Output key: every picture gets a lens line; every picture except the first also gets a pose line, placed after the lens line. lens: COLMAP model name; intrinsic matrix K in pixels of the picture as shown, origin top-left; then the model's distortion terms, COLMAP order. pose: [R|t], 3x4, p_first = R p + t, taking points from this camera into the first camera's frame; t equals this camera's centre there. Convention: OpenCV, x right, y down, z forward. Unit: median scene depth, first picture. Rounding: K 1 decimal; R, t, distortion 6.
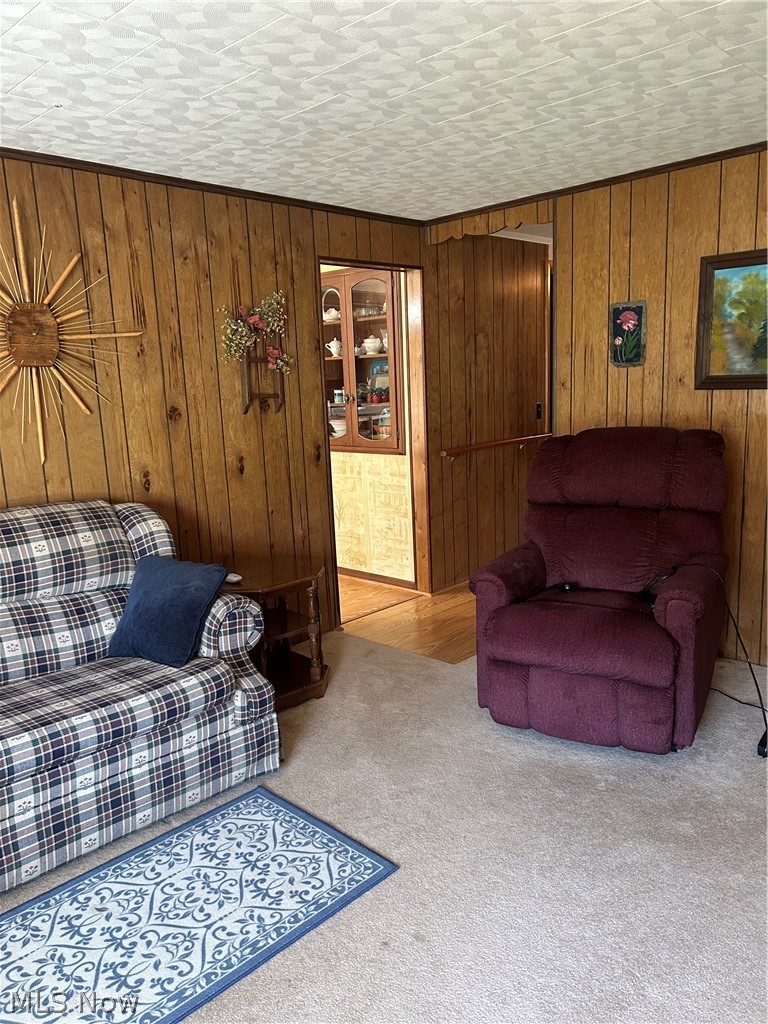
lens RADIAL K [[771.0, 0, 380.5], [0, 771.0, 517.7], [0, 0, 1]] dist [0.011830, -0.007390]
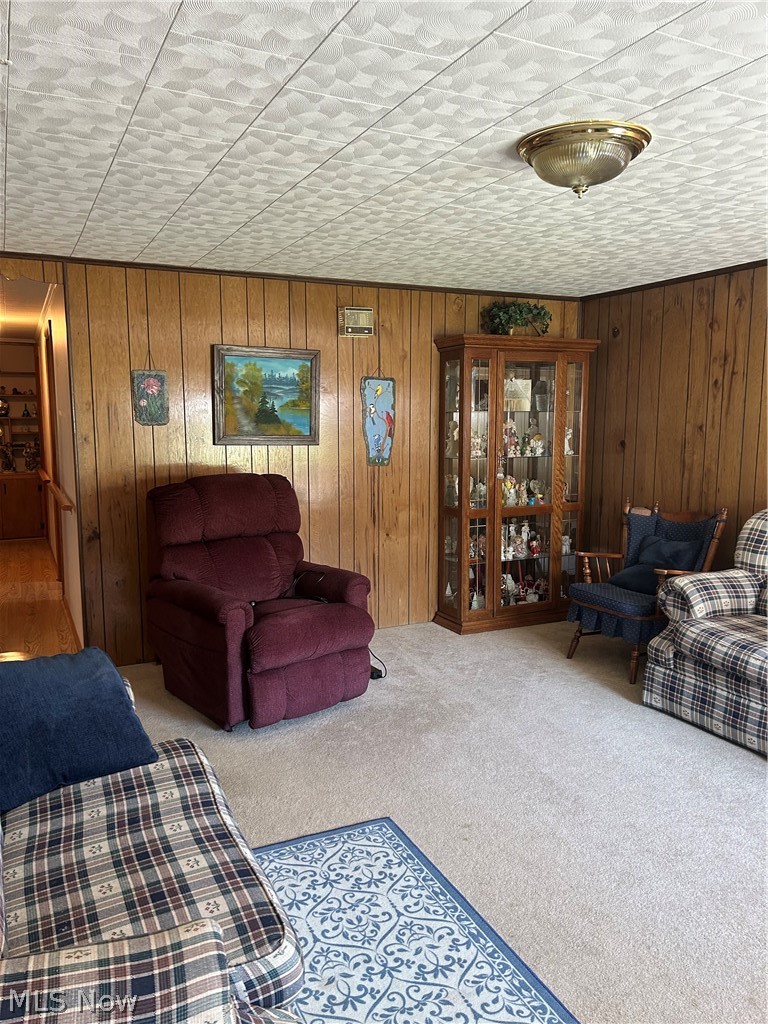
lens RADIAL K [[771.0, 0, 381.0], [0, 771.0, 512.7], [0, 0, 1]] dist [0.011830, -0.007390]
pose [[0.334174, -0.074425, 0.939568, -0.740885], [0.149989, 0.988373, 0.024944, -0.047949], [-0.930500, 0.132590, 0.341452, 0.336602]]
